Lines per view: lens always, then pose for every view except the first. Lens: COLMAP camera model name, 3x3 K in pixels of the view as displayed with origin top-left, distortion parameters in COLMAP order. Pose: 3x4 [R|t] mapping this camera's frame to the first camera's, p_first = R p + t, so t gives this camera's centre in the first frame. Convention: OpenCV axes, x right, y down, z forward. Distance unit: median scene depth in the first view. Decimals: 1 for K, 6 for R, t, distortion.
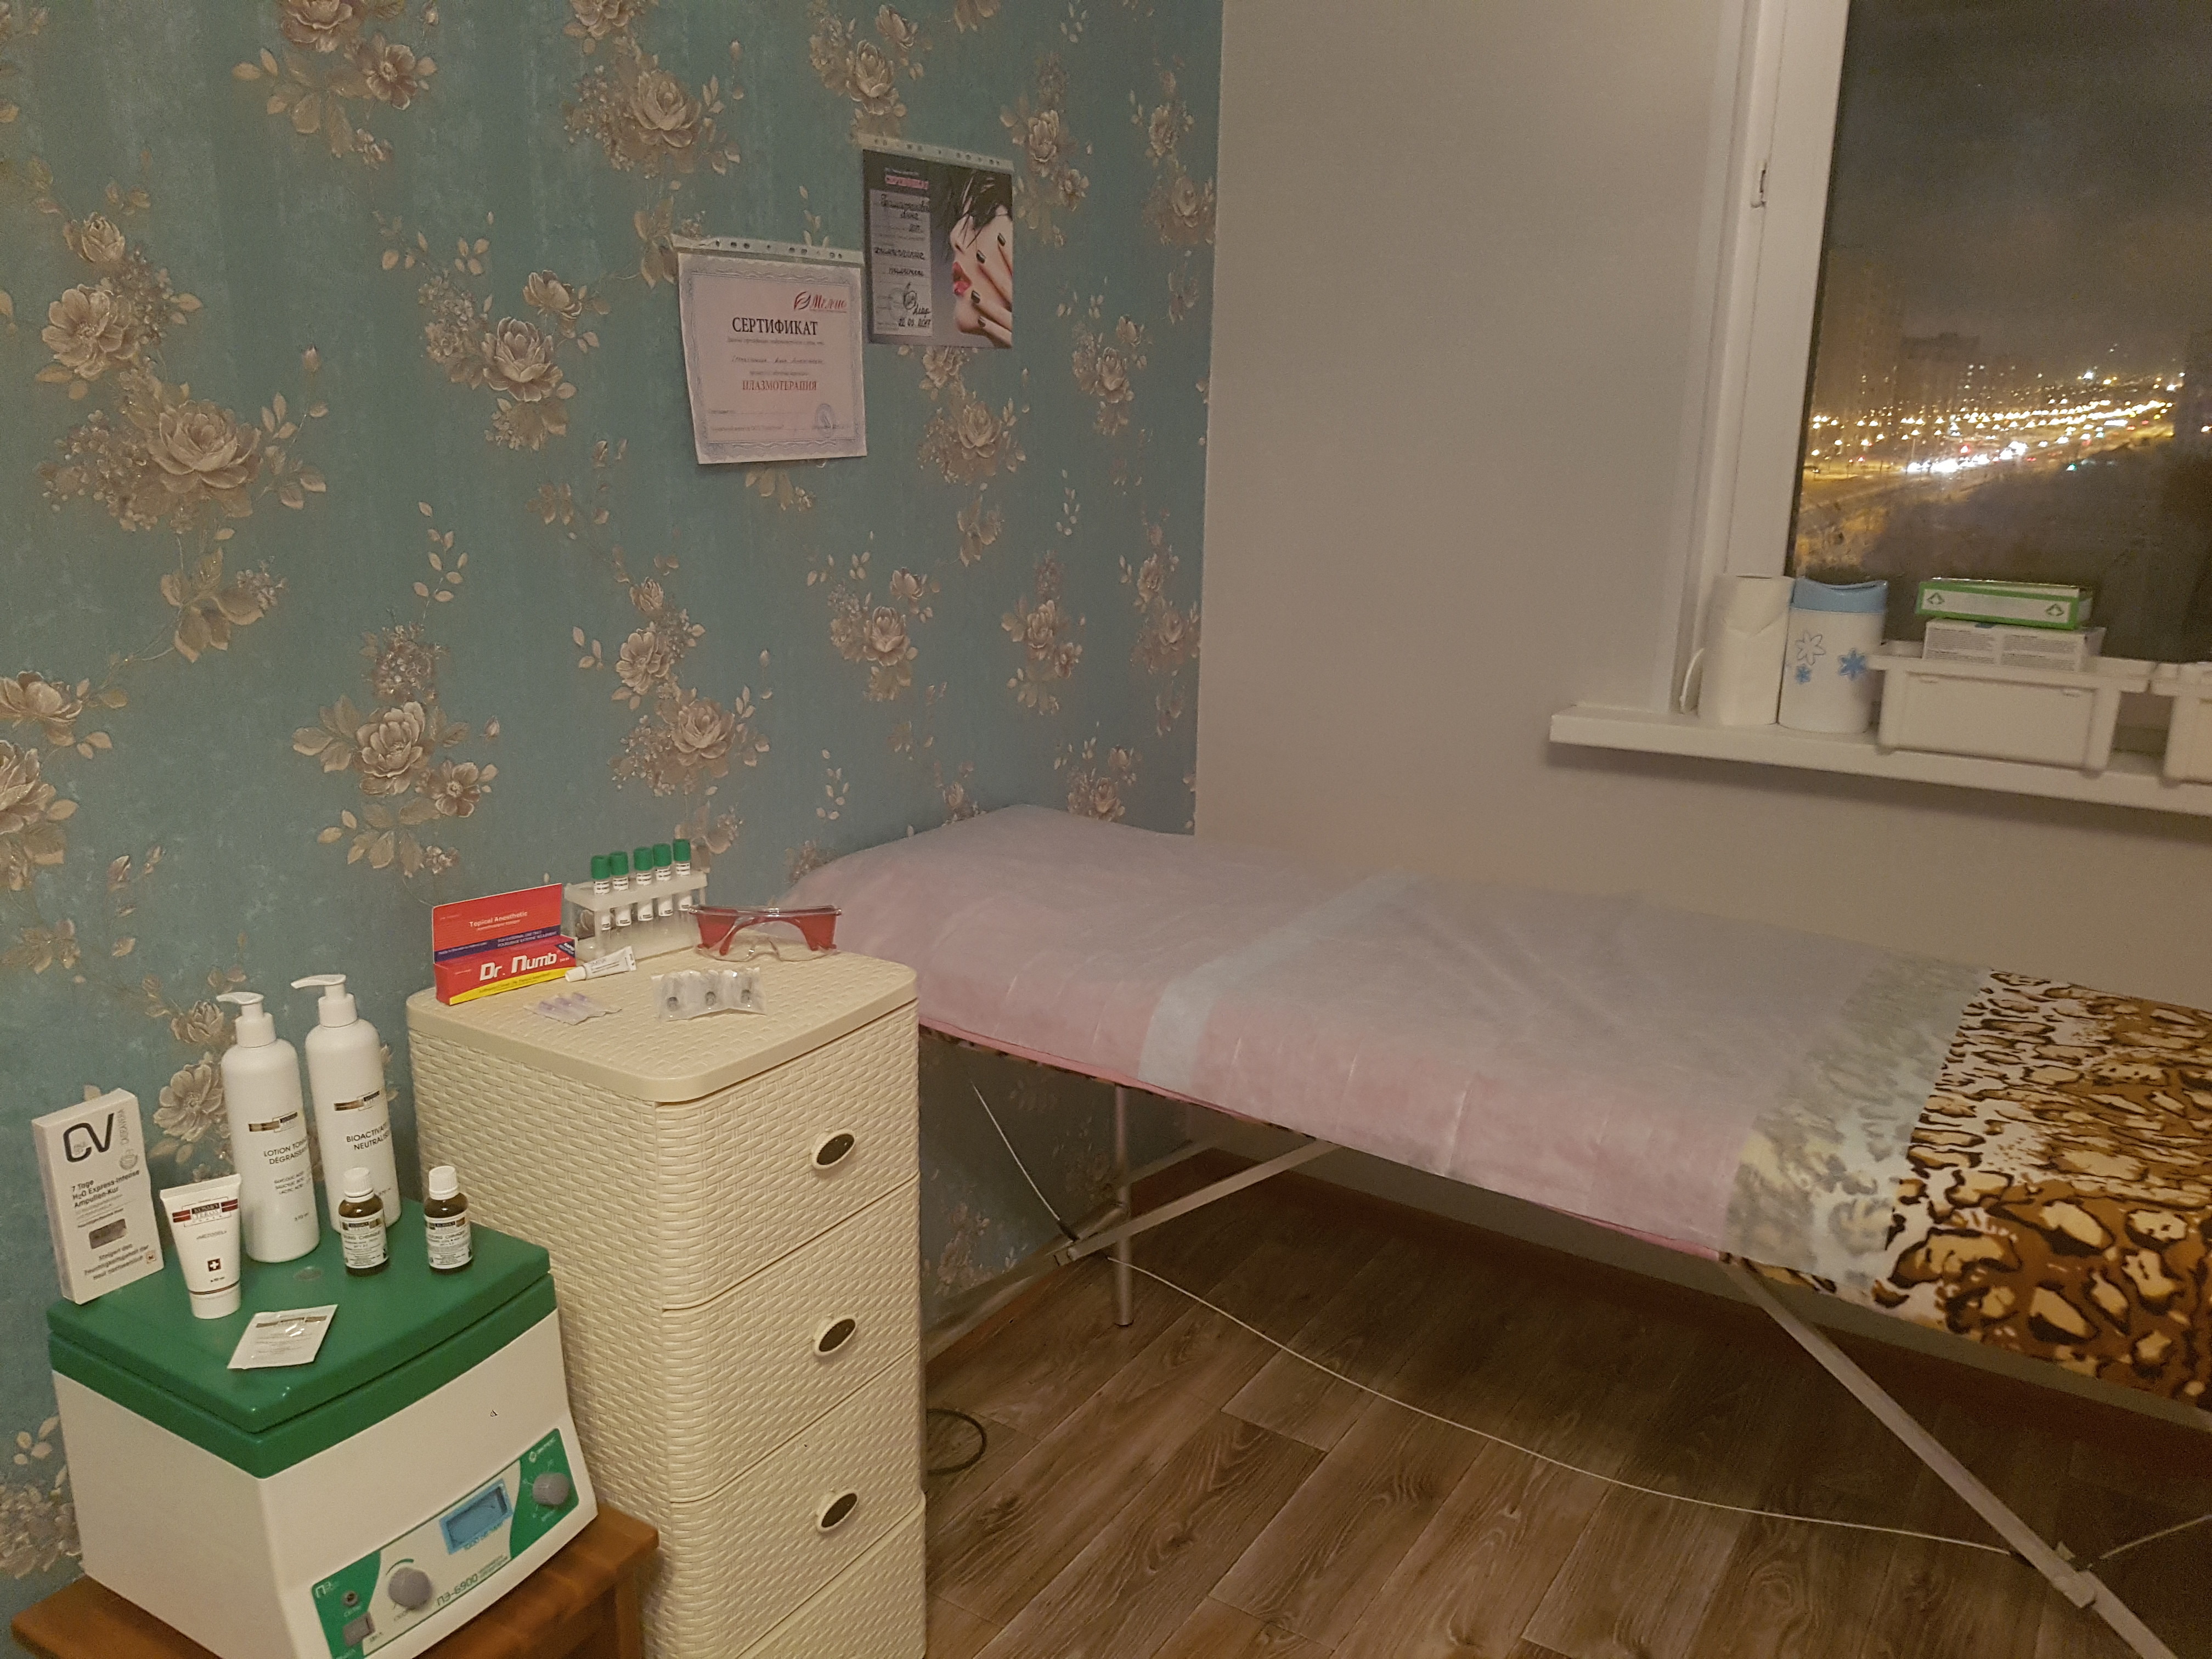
lens RADIAL K [[1667.1, 0, 1101.8], [0, 1667.1, 874.2], [0, 0, 1]] dist [0.069962, -0.139732]
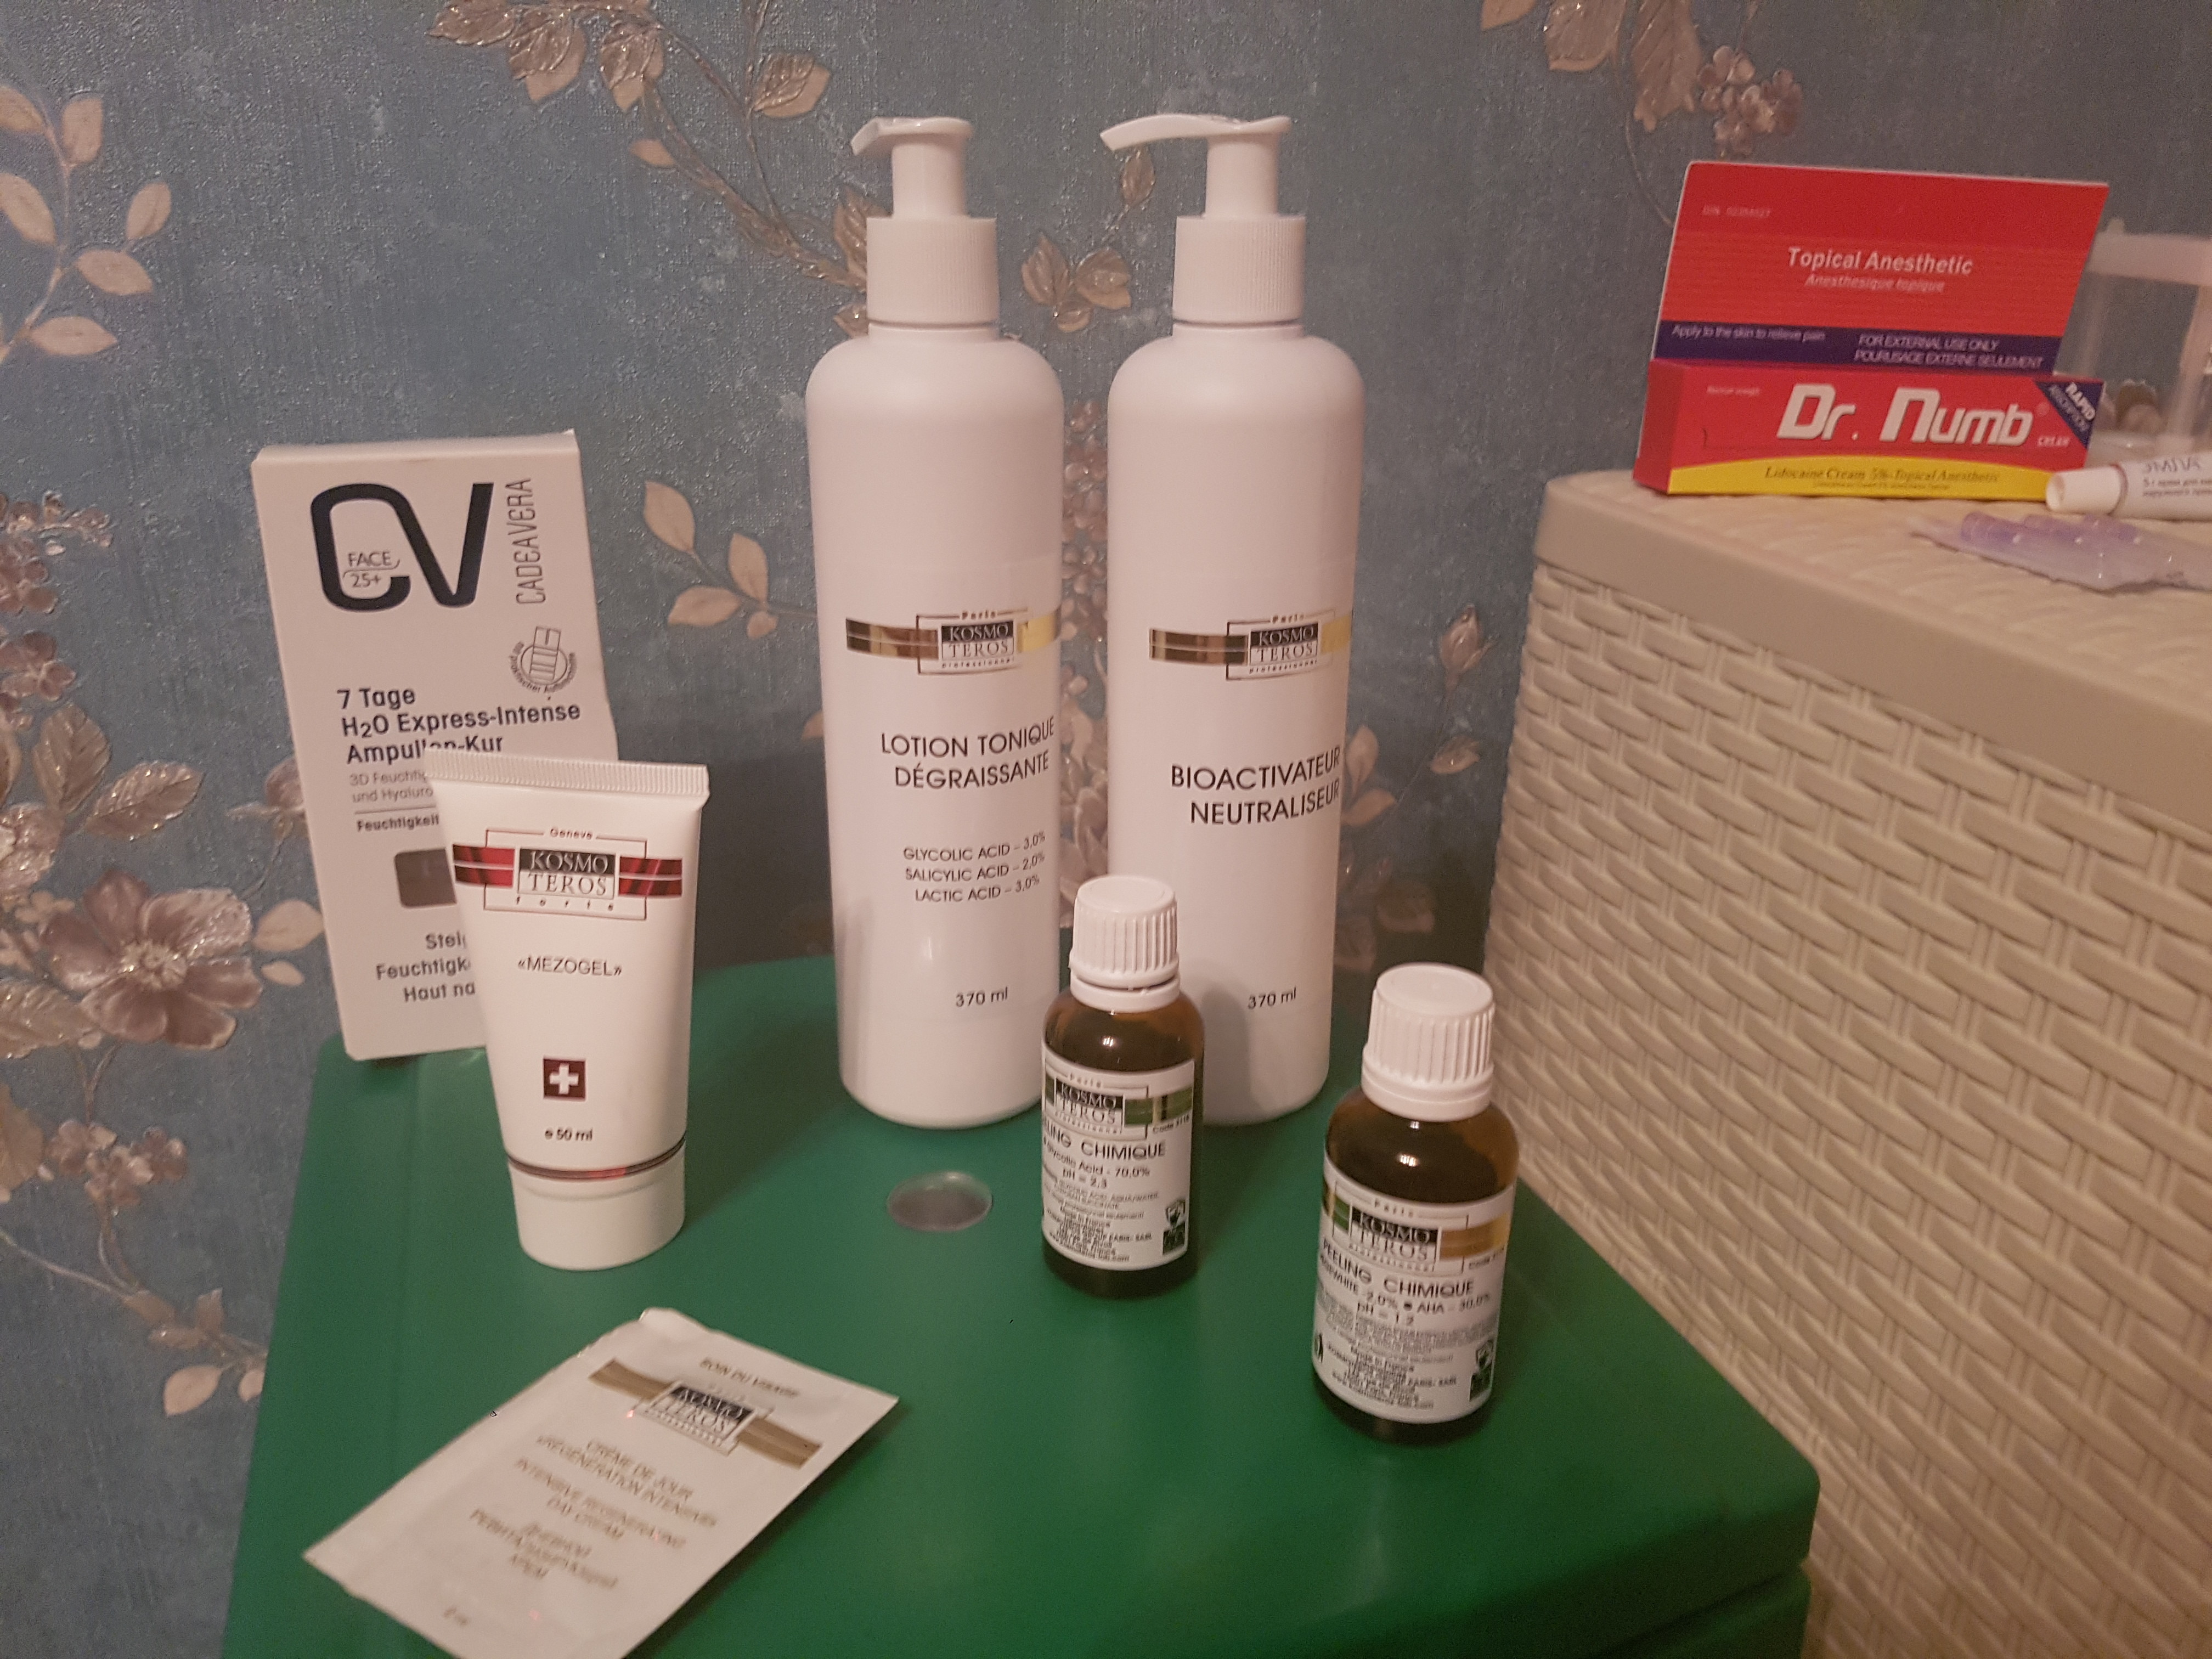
lens RADIAL K [[1667.1, 0, 1101.8], [0, 1667.1, 874.2], [0, 0, 1]] dist [0.069962, -0.139732]
pose [[0.738610, 0.243207, -0.628733, -0.249984], [-0.185280, 0.969974, 0.157547, 0.116605], [0.648172, 0.000126, 0.761494, 0.689657]]
